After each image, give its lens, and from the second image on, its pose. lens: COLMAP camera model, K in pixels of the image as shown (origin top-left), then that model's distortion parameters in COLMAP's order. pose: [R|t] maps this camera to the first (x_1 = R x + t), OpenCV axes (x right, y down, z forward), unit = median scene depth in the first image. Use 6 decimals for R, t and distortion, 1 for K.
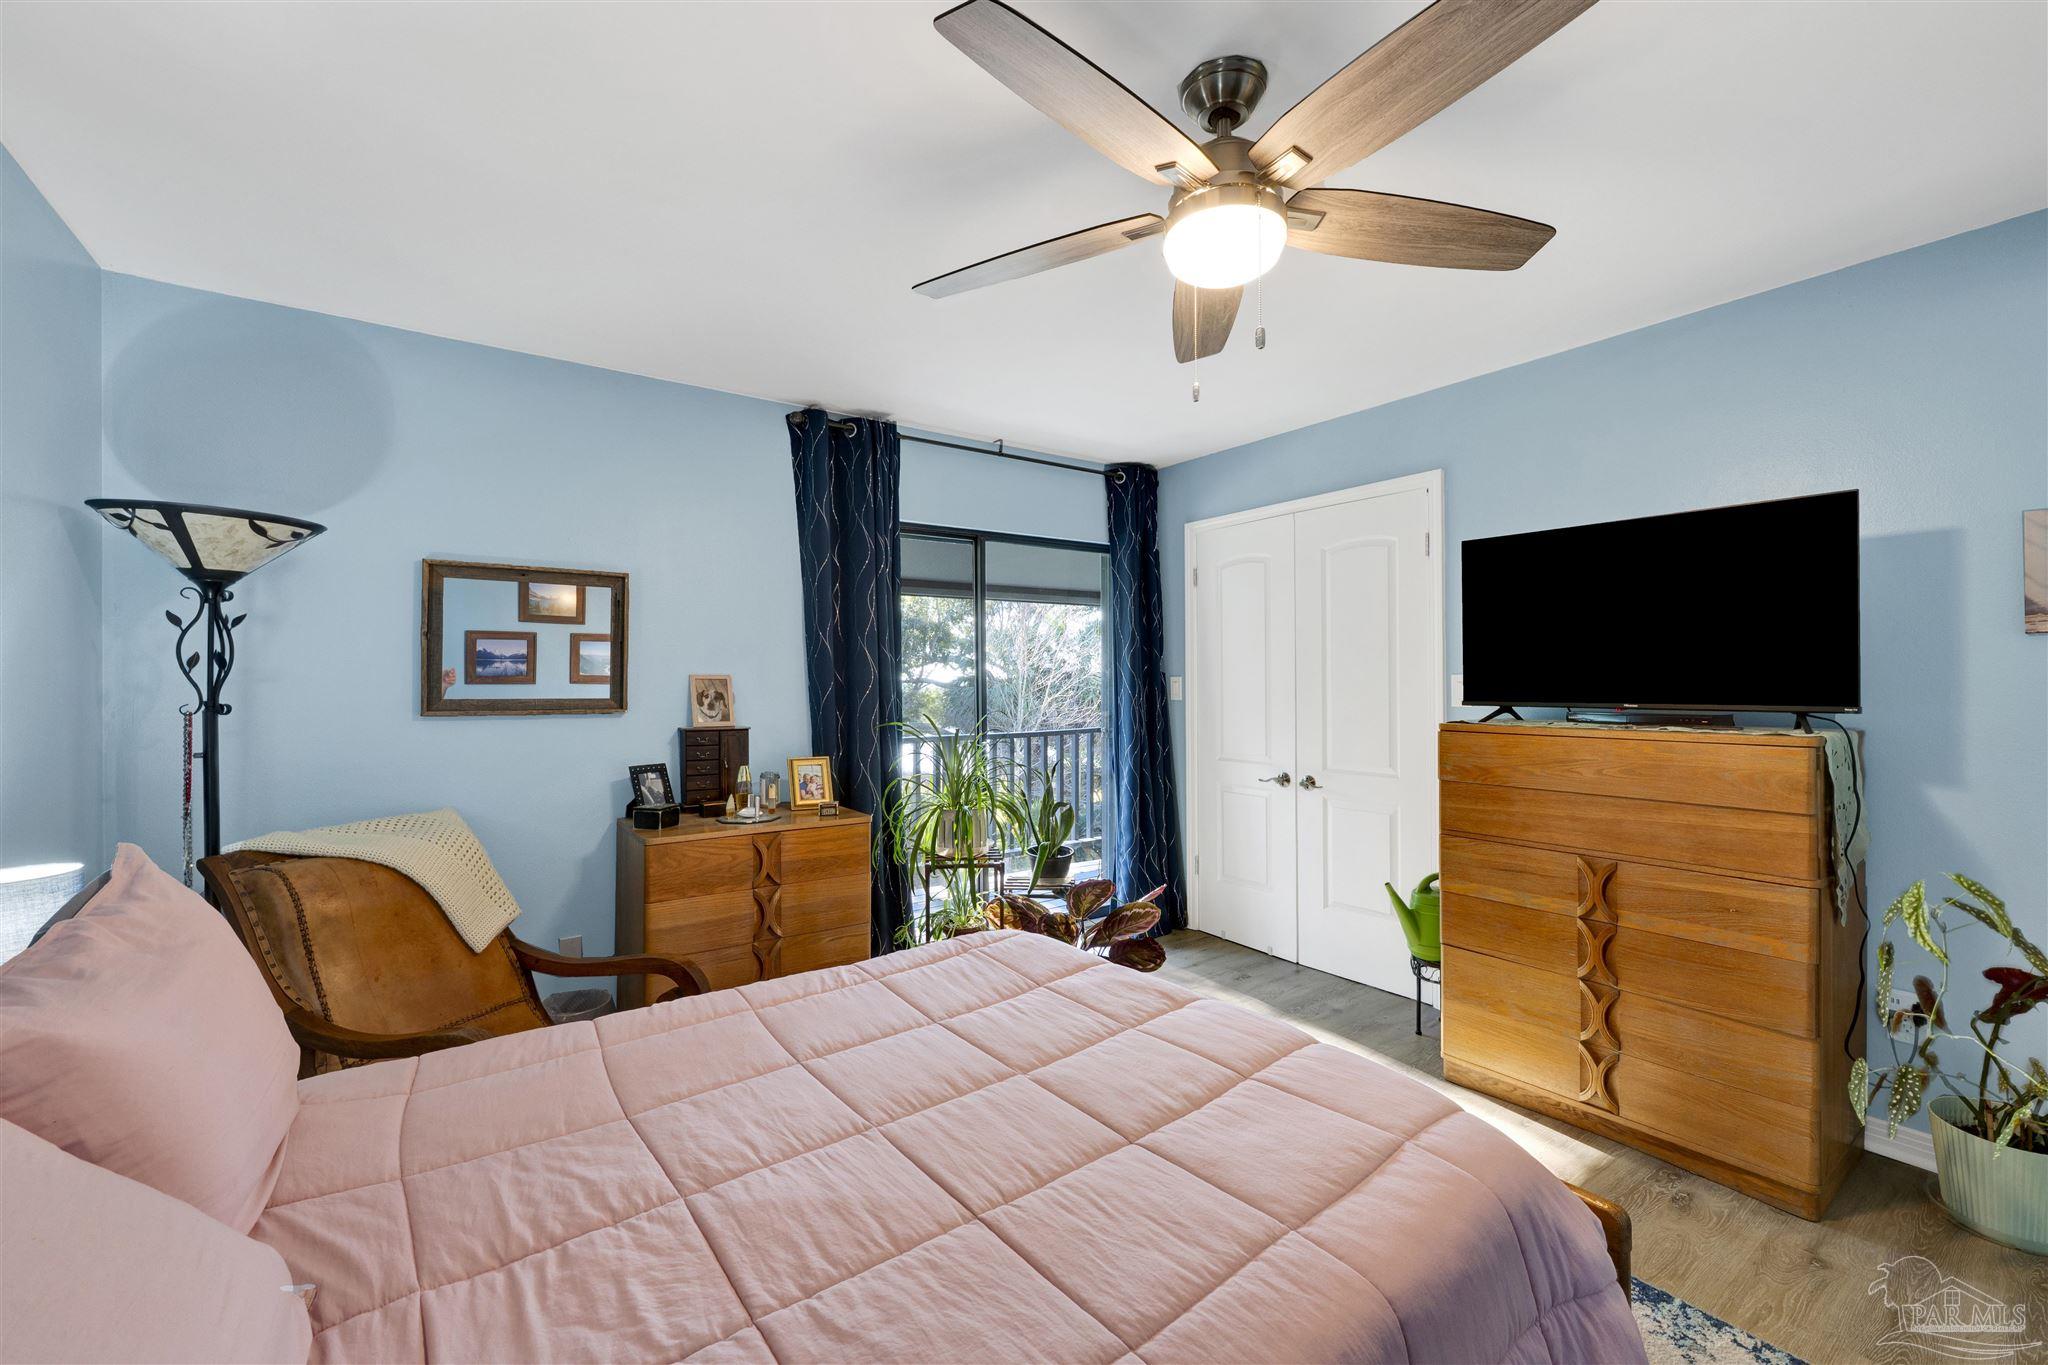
lens RADIAL K [[839.4, 0, 1015.9], [0, 839.4, 684.9], [0, 0, 1]] dist [0.003596, -0.000050]
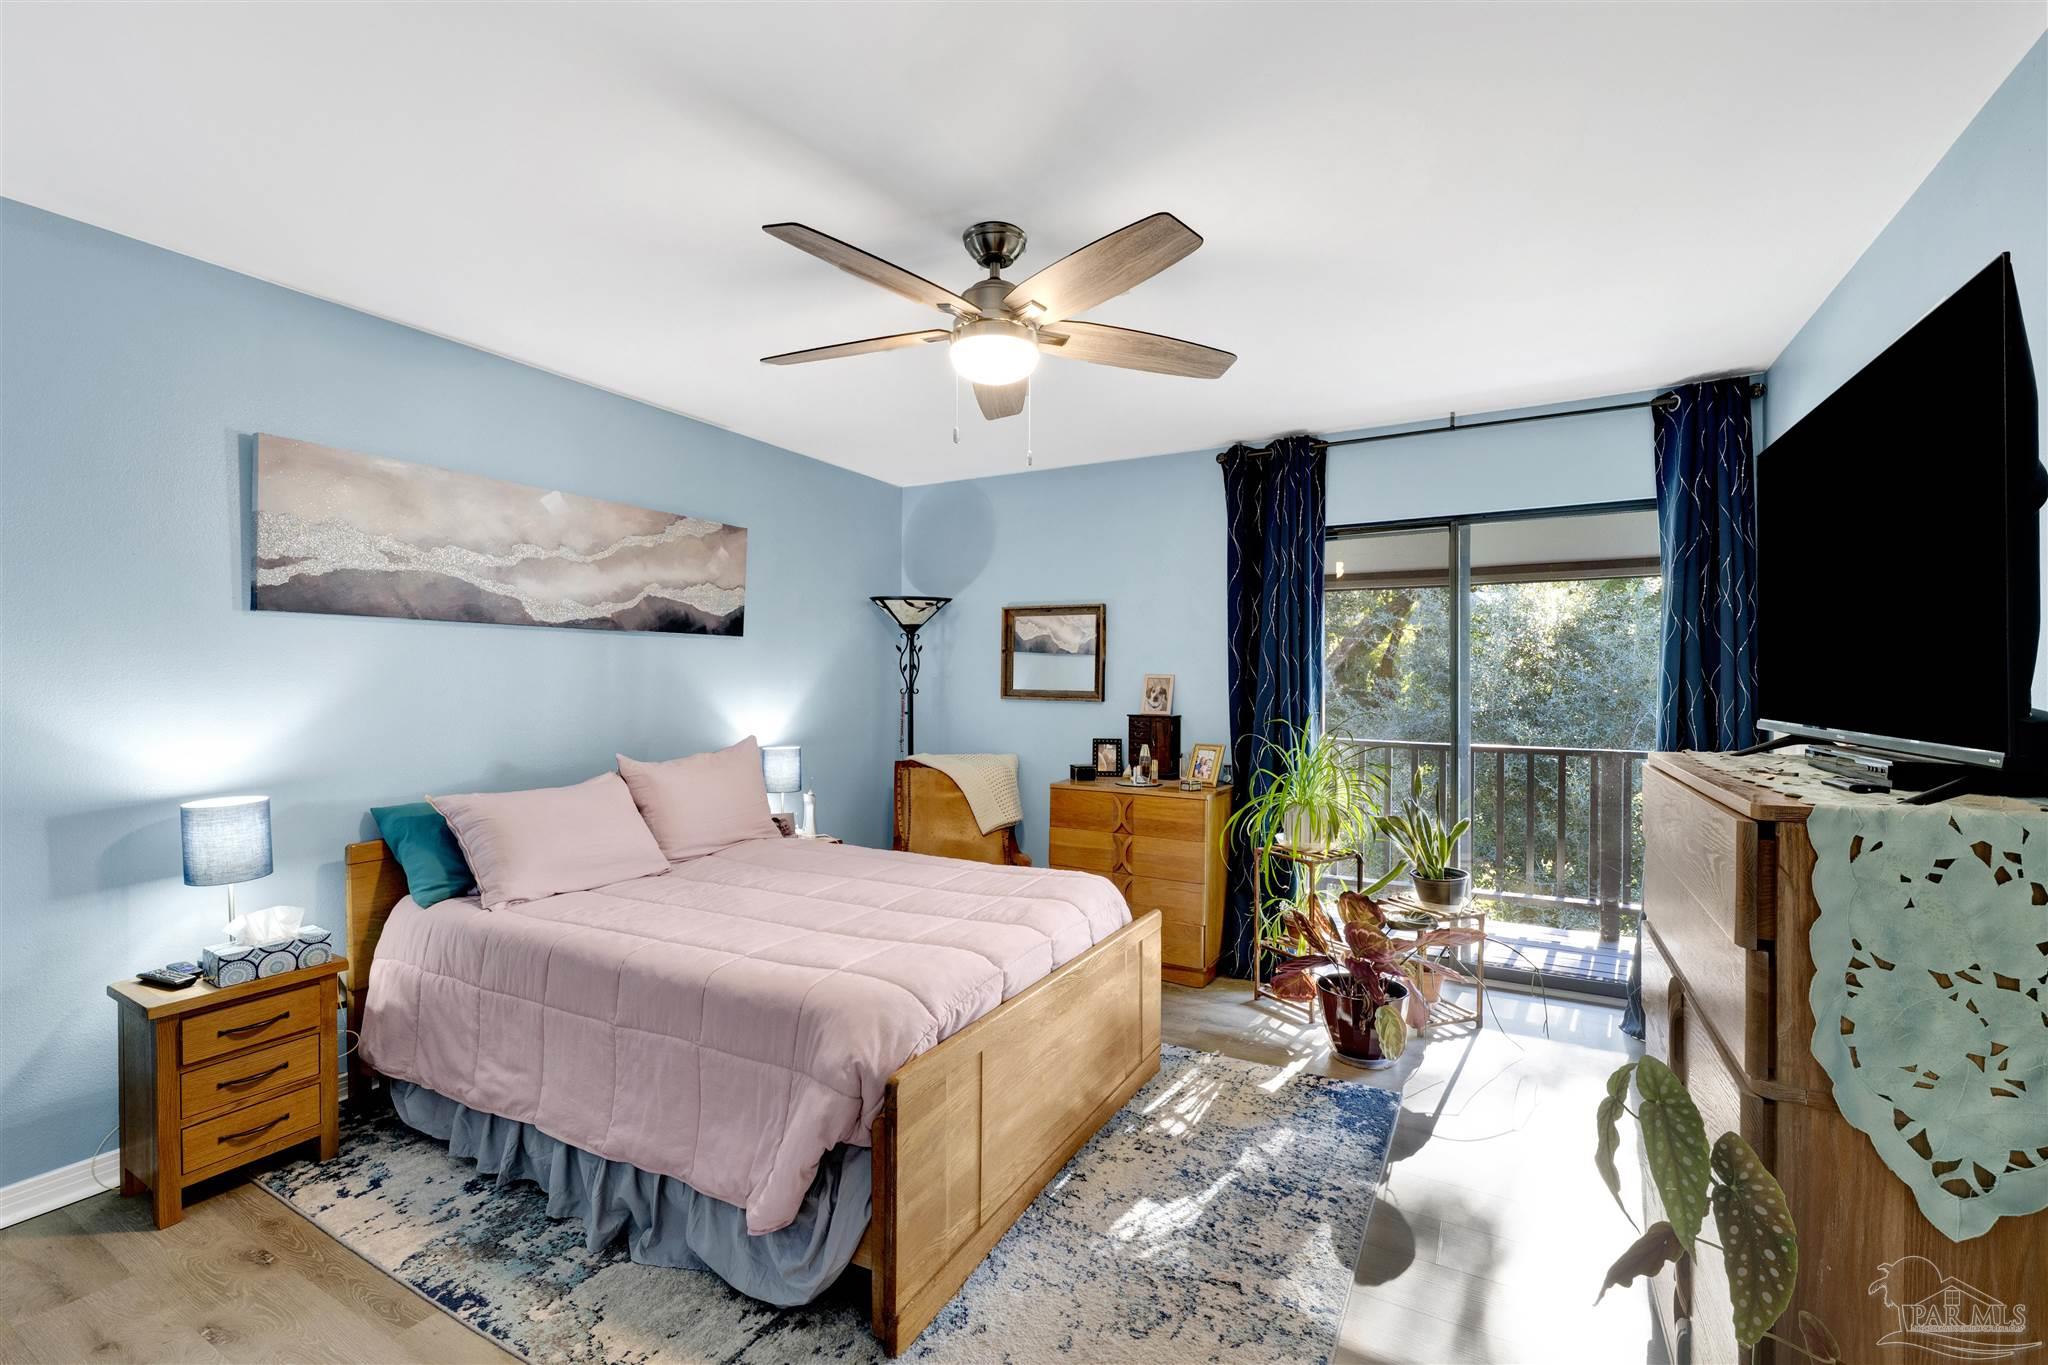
lens RADIAL K [[889.5, 0, 1018.6], [0, 889.5, 680.6], [0, 0, 1]] dist [-0.015456, -0.000134]
pose [[0.418083, 0.004952, -0.908395, 0.801935], [-0.009490, 0.999954, 0.001084, -0.002168], [0.908359, 0.008168, 0.418111, 0.229052]]
